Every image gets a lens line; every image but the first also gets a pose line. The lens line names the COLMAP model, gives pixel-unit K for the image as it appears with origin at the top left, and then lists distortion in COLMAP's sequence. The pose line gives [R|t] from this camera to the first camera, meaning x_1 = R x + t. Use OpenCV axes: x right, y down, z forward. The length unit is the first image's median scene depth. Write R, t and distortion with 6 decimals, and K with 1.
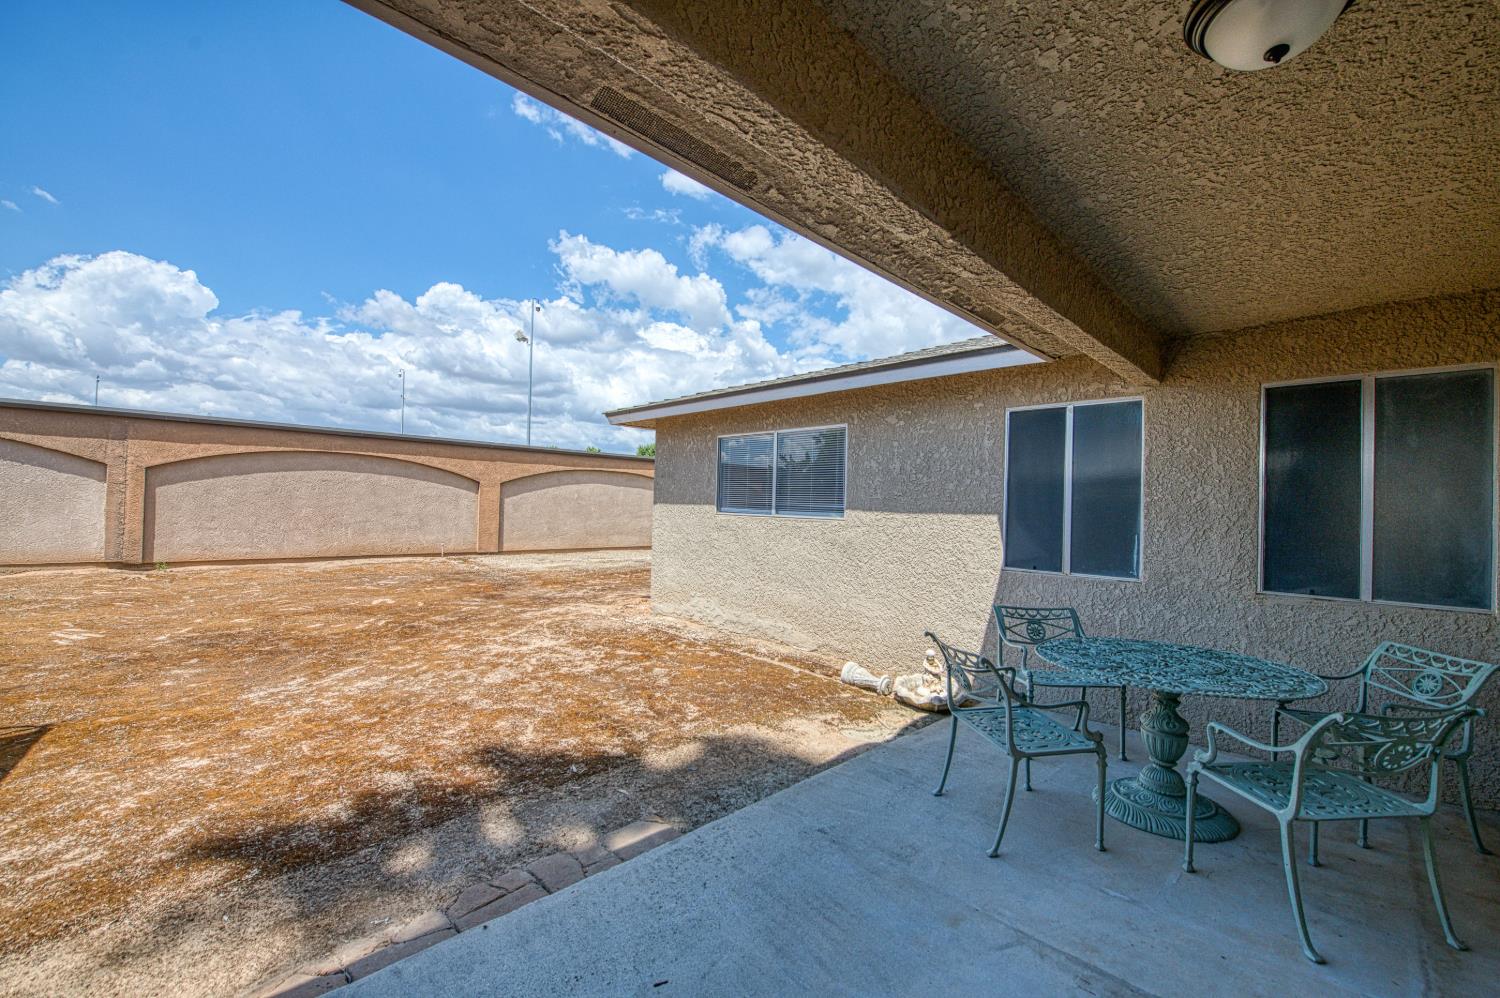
lens RADIAL K [[592.6, 0, 750.0], [0, 592.6, 499.0], [0, 0, 1]] dist [-0.024672, -0.000056]
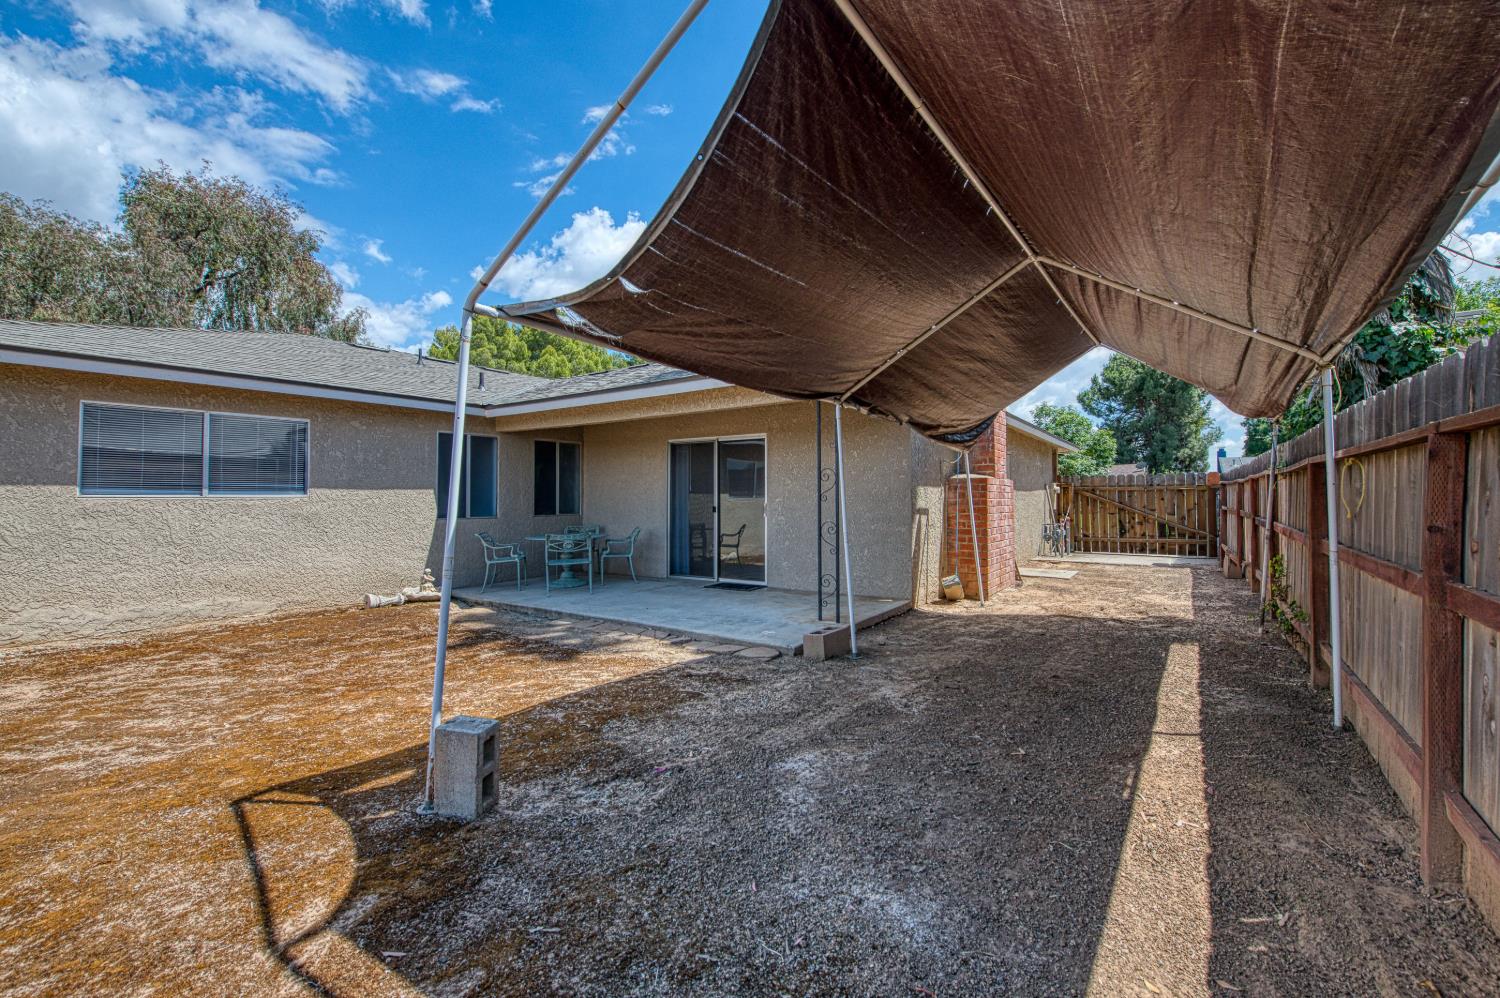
lens RADIAL K [[628.4, 0, 767.6], [0, 628.4, 495.2], [0, 0, 1]] dist [-0.001890, -0.006597]
pose [[-0.196688, -0.025623, 0.980131, -1.961645], [-0.013407, 0.999635, 0.023443, -0.017414], [-0.980375, -0.008529, -0.196959, 0.459901]]
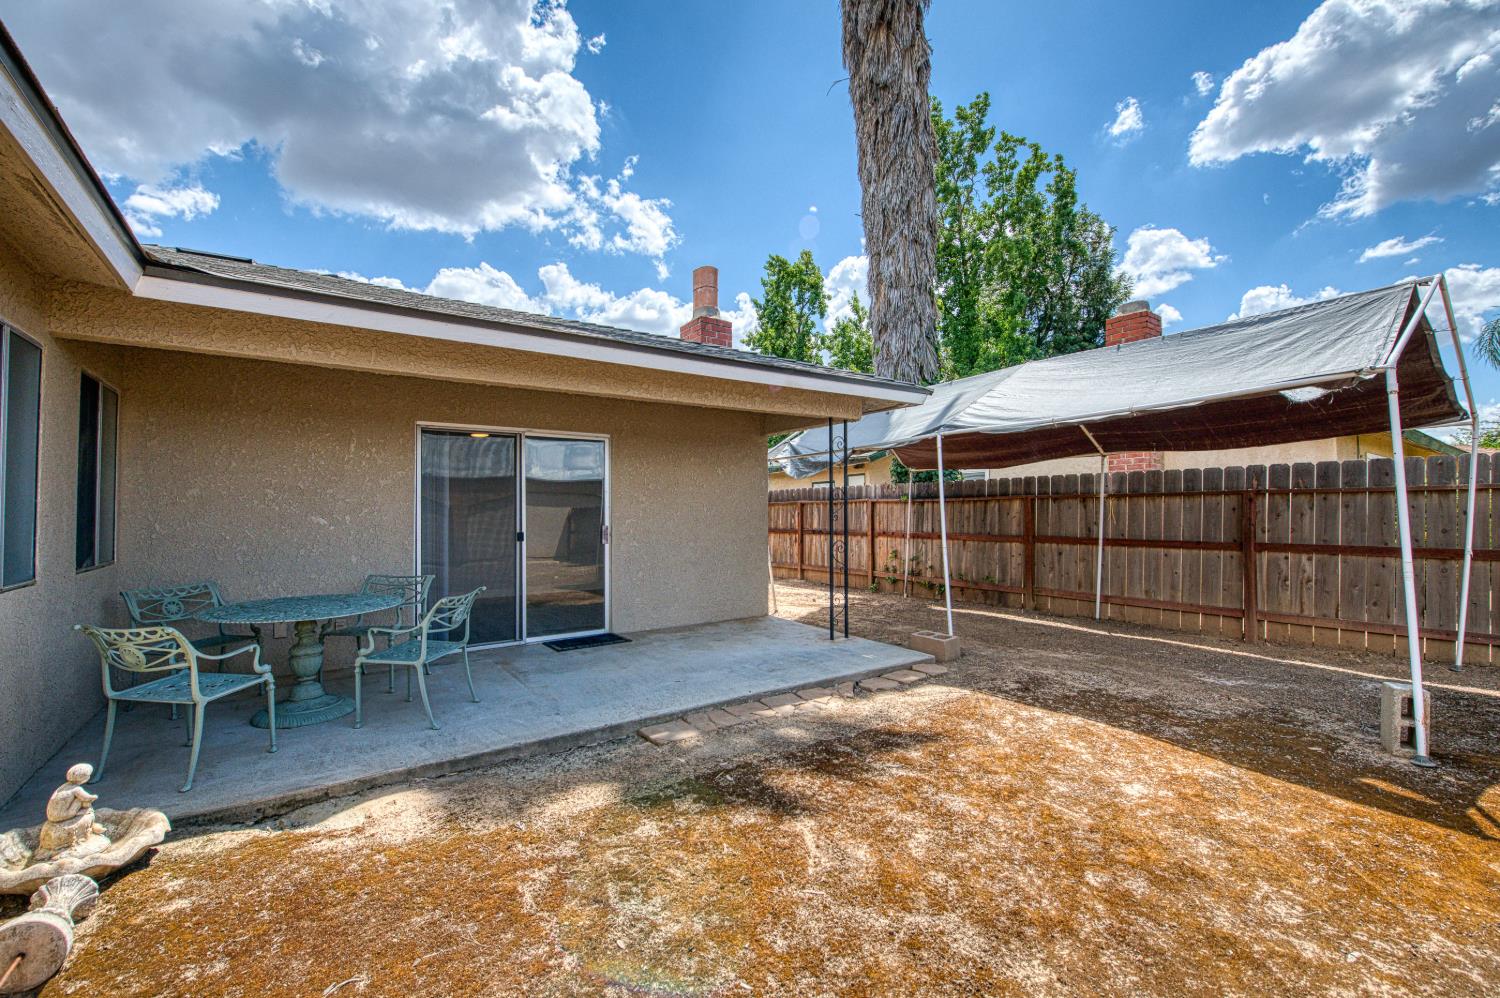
lens RADIAL K [[628.4, 0, 767.6], [0, 628.4, 495.2], [0, 0, 1]] dist [-0.001890, -0.006597]
pose [[-0.990922, -0.023538, 0.132359, -0.406147], [-0.028910, 0.998828, -0.038818, 0.035866], [-0.131290, -0.042292, -0.990441, 1.690962]]
